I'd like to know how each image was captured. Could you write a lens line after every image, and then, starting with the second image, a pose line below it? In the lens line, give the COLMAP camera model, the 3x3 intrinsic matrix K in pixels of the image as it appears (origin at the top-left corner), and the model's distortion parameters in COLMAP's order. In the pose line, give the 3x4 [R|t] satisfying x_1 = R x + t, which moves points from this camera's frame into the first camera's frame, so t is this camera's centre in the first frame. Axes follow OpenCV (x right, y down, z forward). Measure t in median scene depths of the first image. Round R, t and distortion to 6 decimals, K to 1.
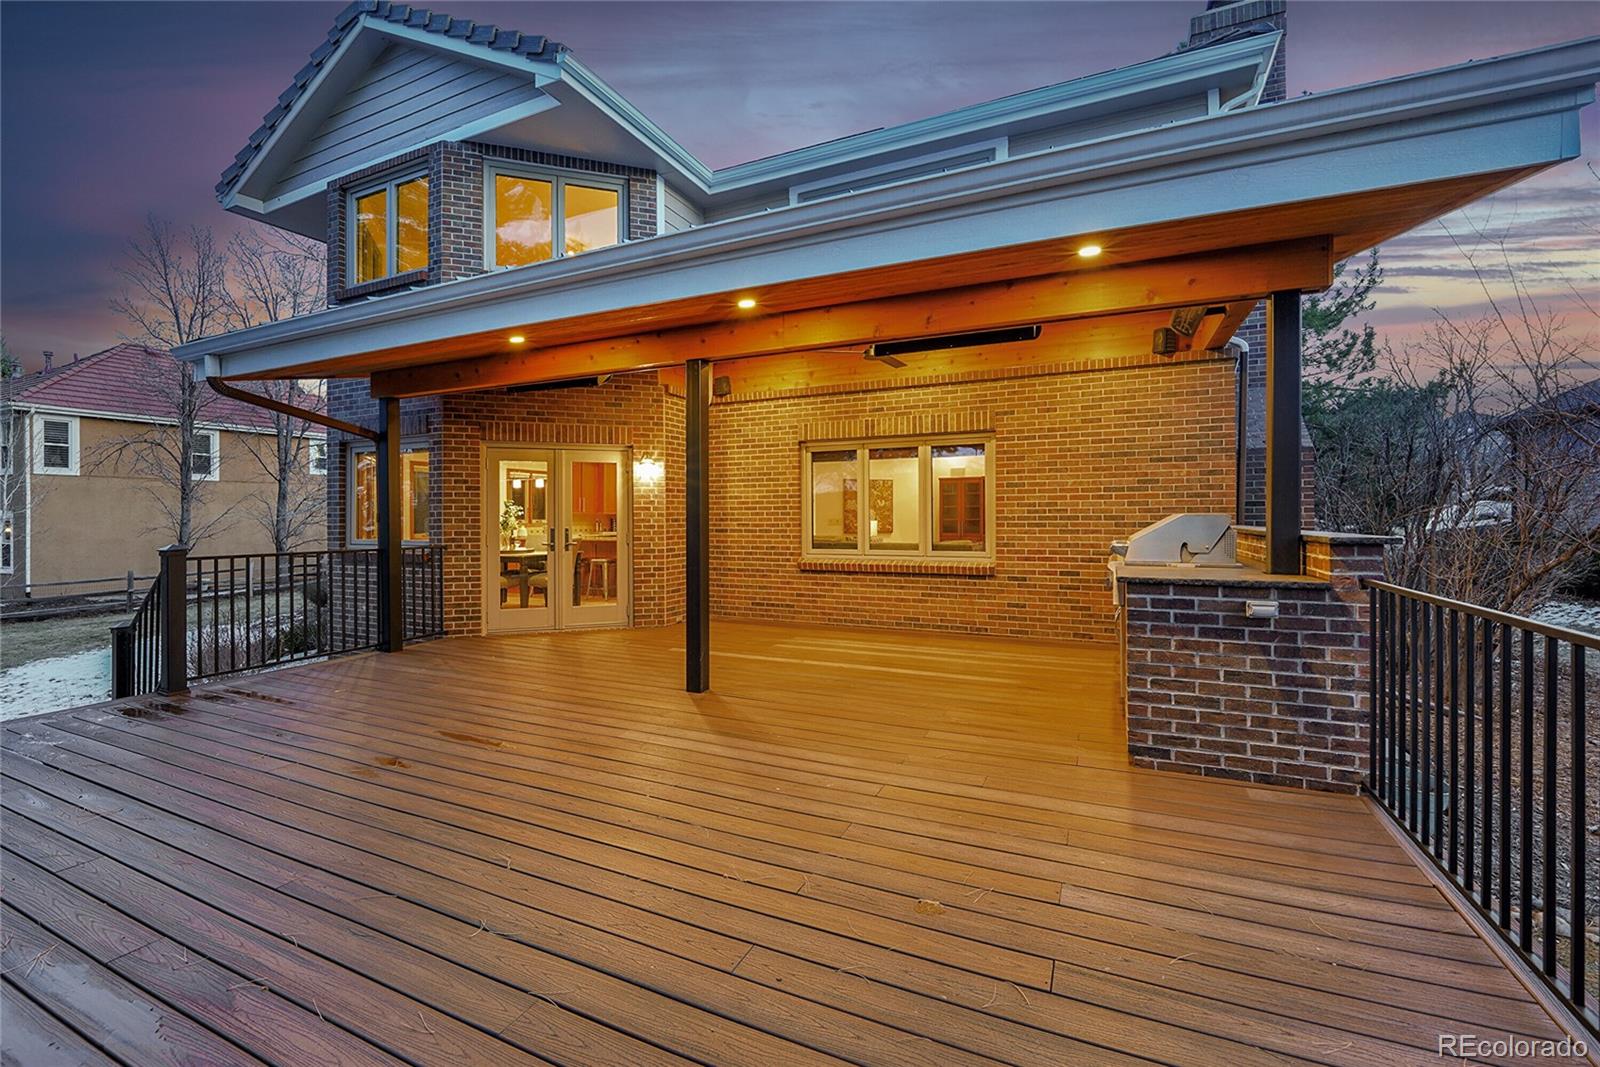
lens RADIAL K [[664.1, 0, 798.8], [0, 664.1, 519.4], [0, 0, 1]] dist [-0.003754, -0.000740]
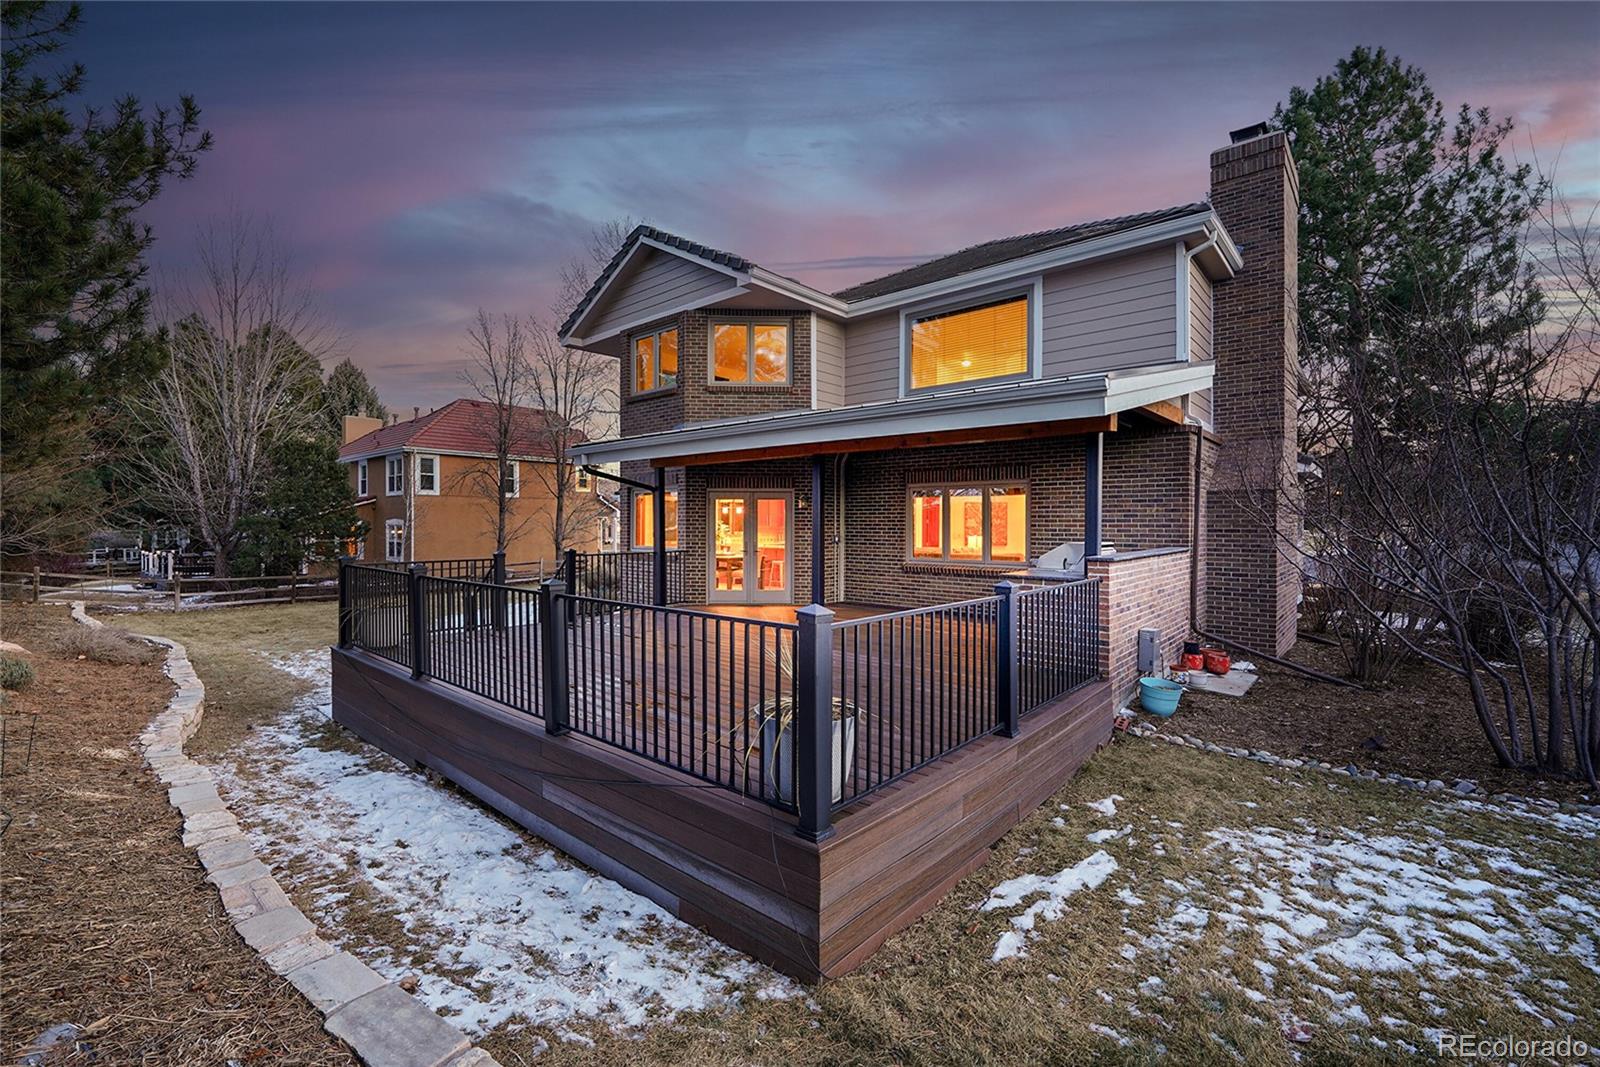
lens RADIAL K [[664.1, 0, 801.4], [0, 664.1, 536.8], [0, 0, 1]] dist [-0.003754, -0.000740]
pose [[0.960687, 0.011087, -0.277412, 0.178306], [-0.005619, 0.999774, 0.020498, -0.026407], [0.277576, -0.018133, 0.960532, -0.445399]]
